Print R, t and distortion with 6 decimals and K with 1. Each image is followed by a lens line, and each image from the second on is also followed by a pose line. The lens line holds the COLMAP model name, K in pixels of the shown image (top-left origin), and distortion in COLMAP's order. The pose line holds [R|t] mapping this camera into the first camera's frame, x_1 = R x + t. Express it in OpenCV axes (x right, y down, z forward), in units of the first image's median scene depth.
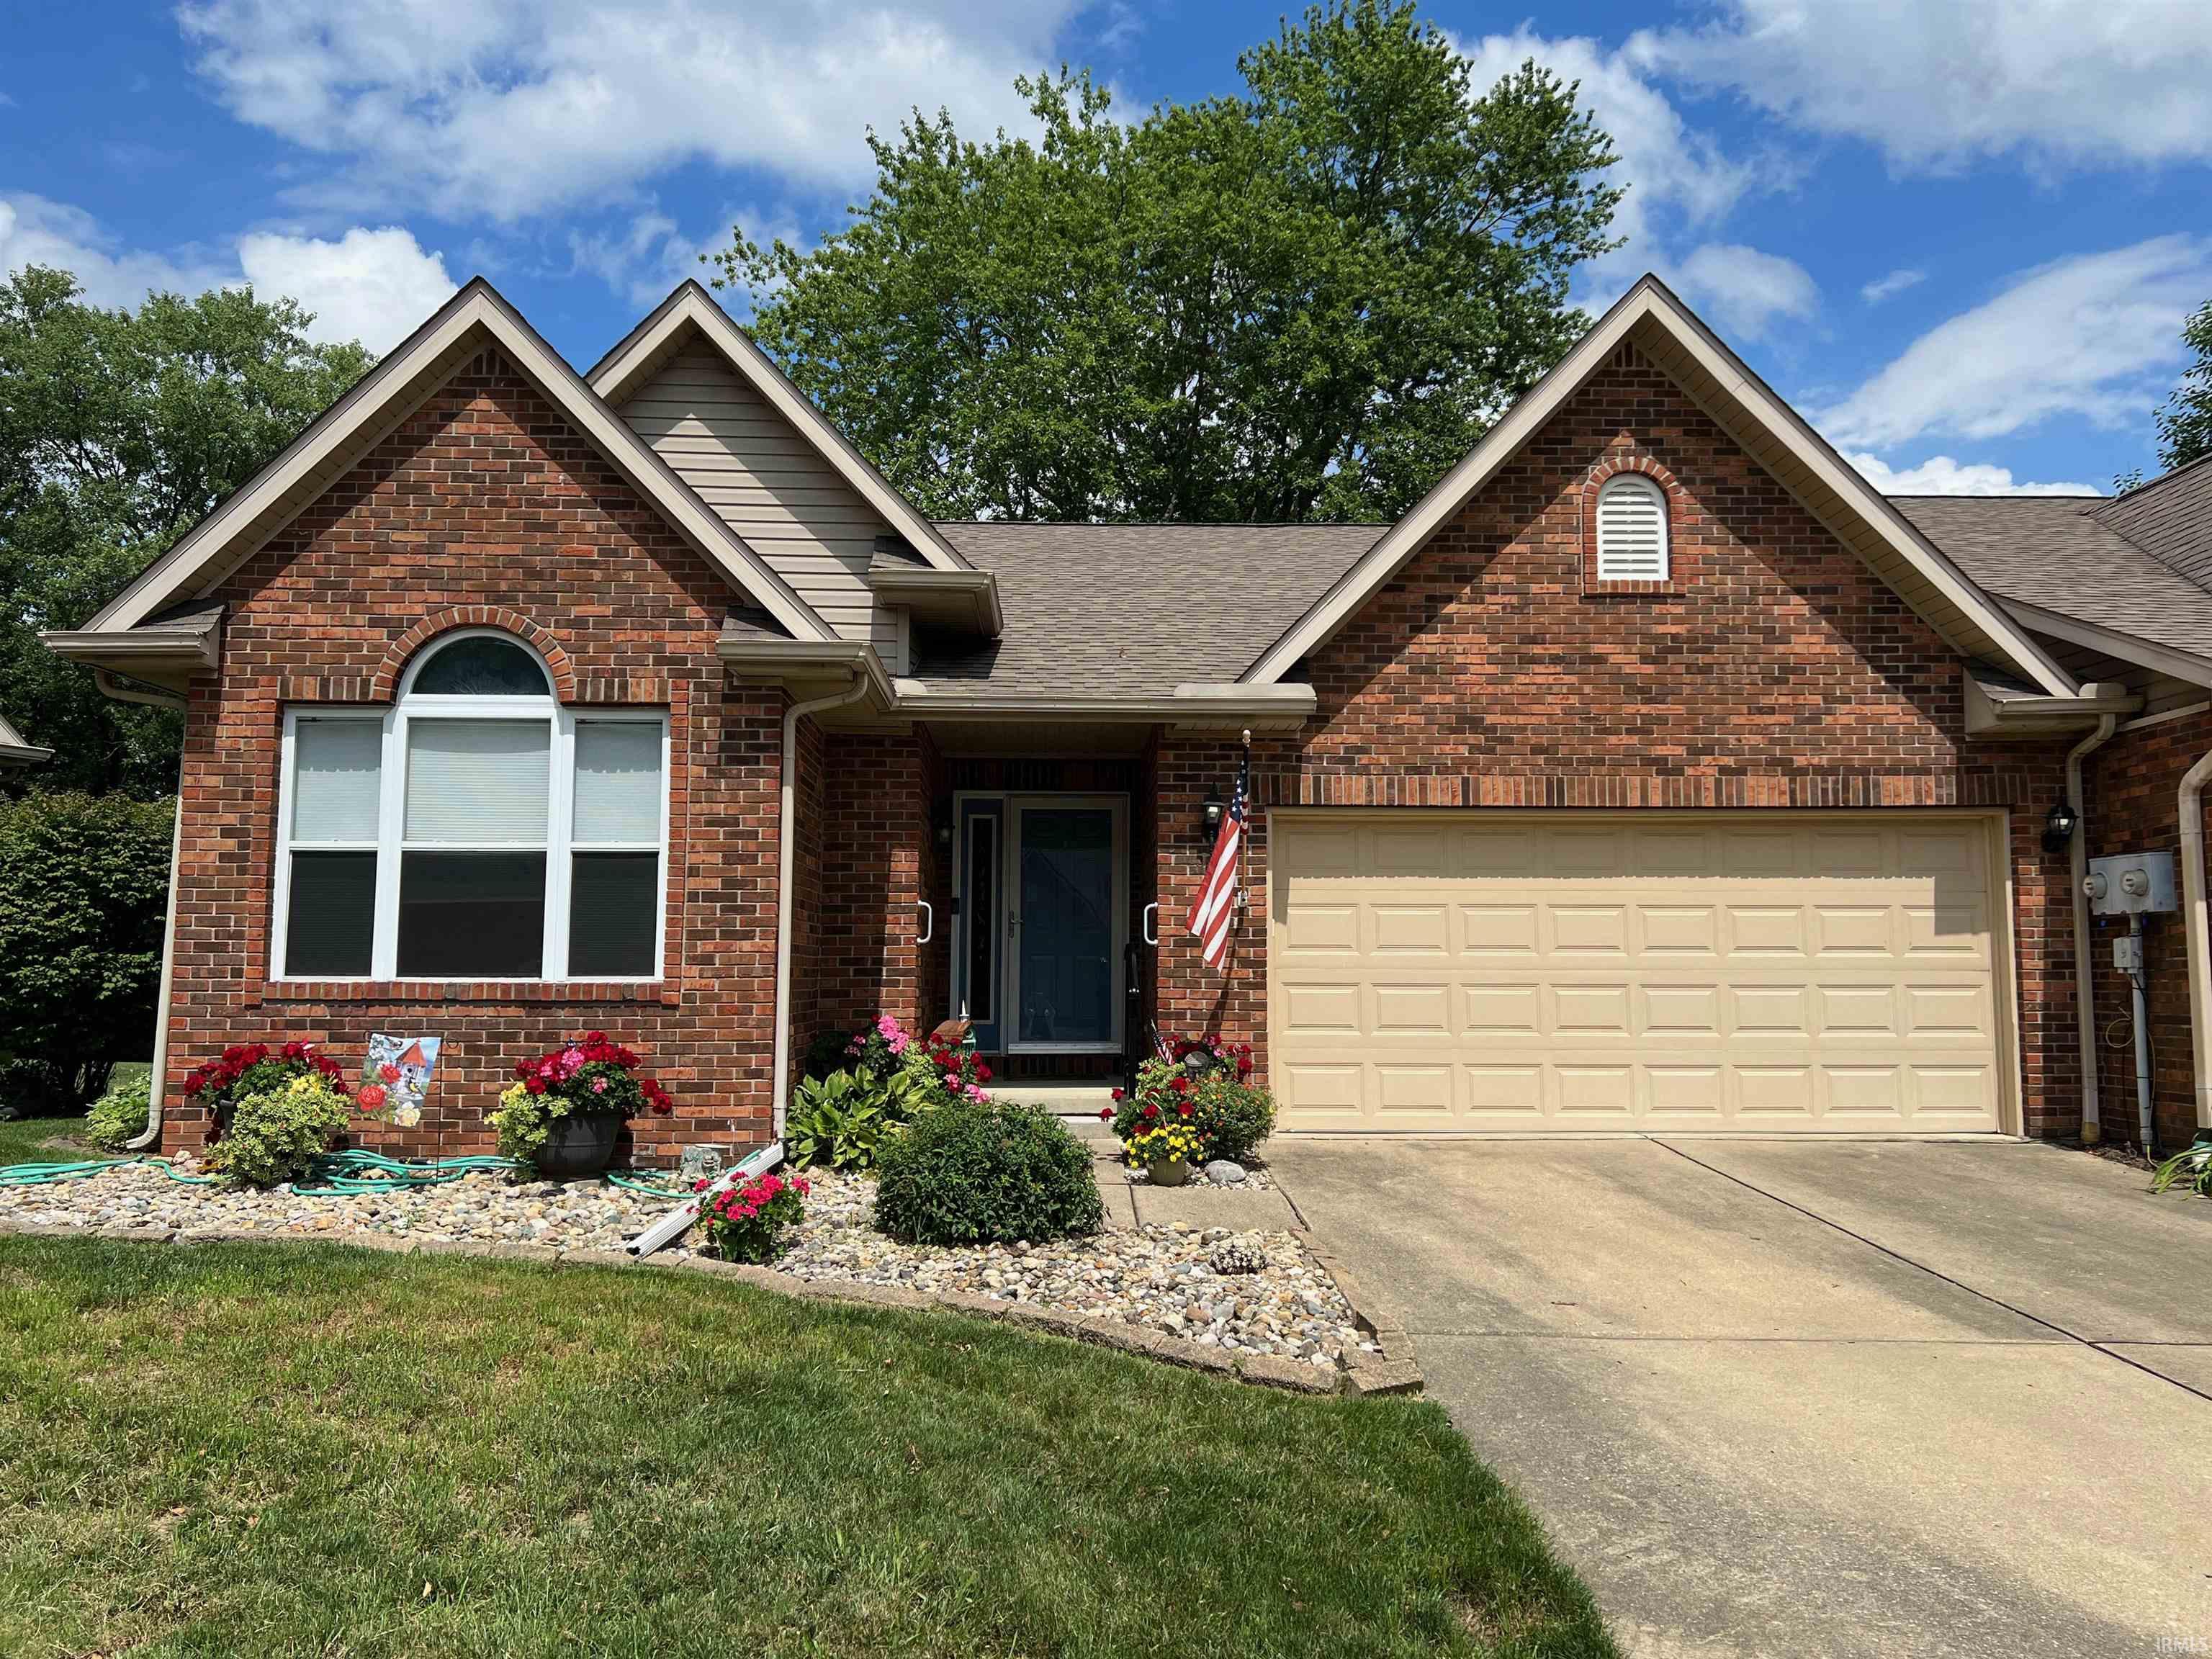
lens RADIAL K [[1578.1, 0, 1107.6], [0, 1578.1, 823.7], [0, 0, 1]] dist [0.013724, -0.002620]
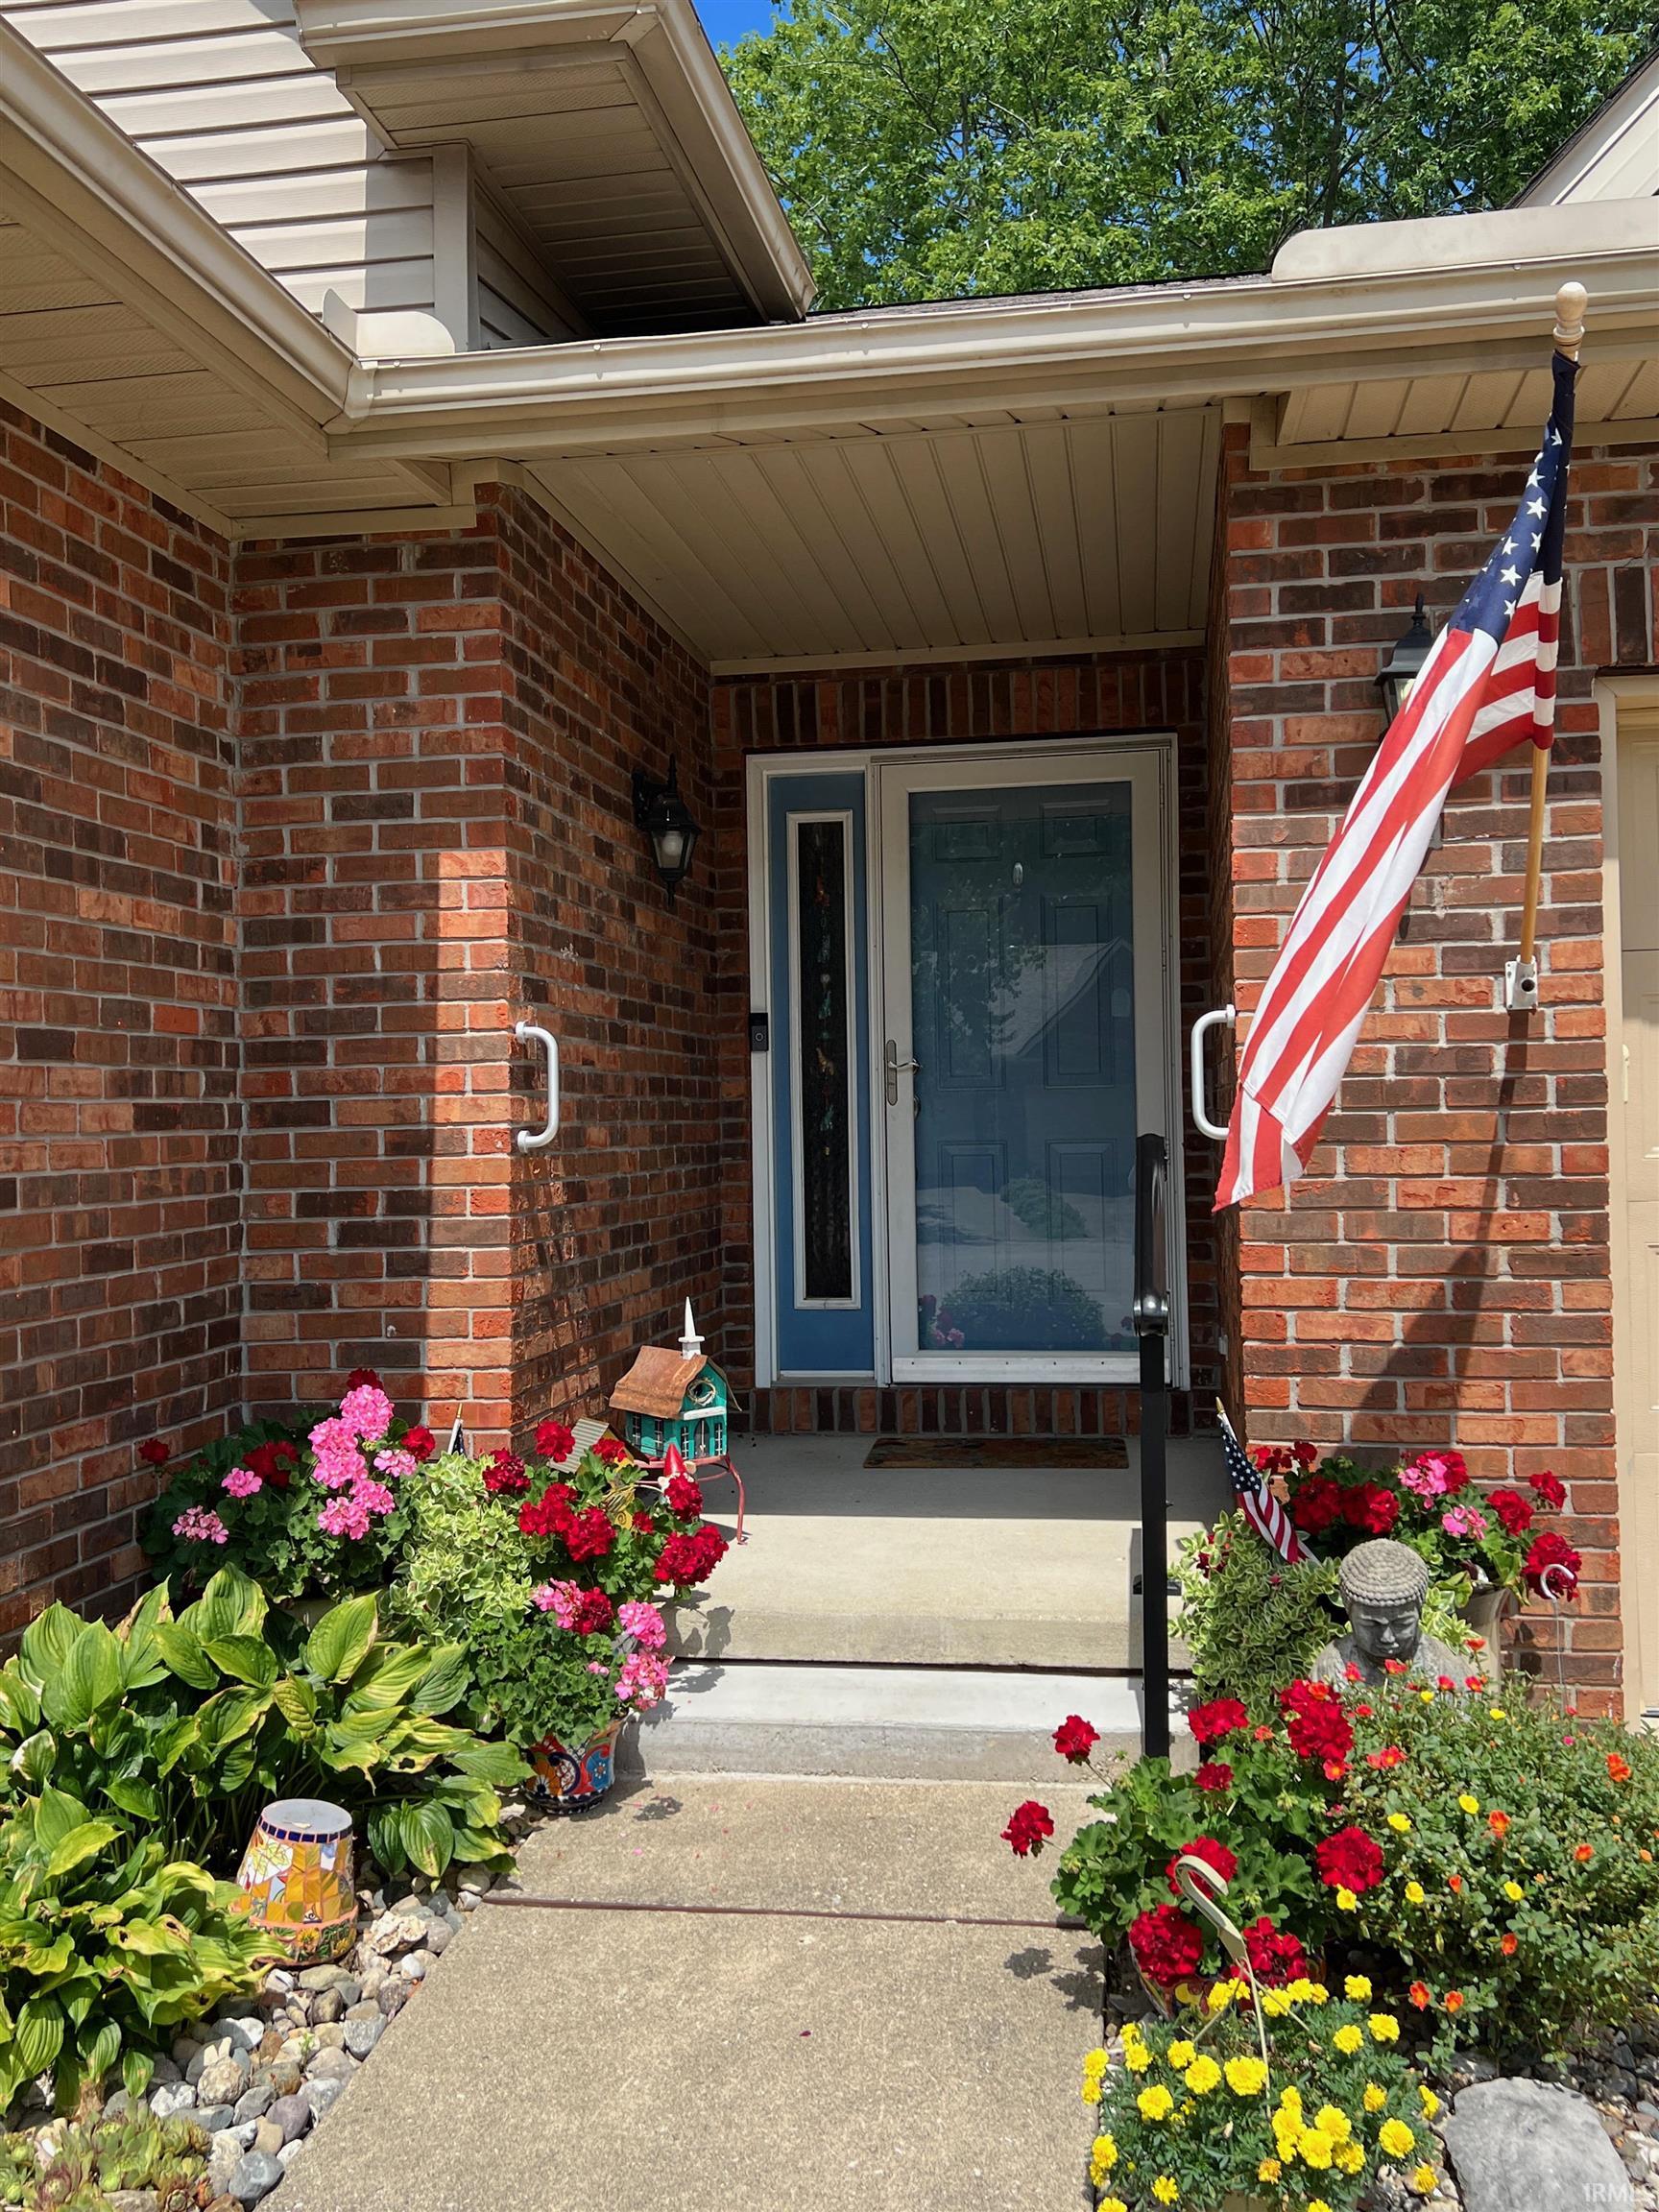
lens RADIAL K [[1959.7, 0, 815.3], [0, 1959.7, 1110.8], [0, 0, 1]] dist [0.011537, 0.010386]
pose [[0.979398, -0.022415, -0.200692, 0.027437], [0.041015, 0.995187, 0.089002, 0.032975], [0.197731, -0.095400, 0.975603, 0.600306]]
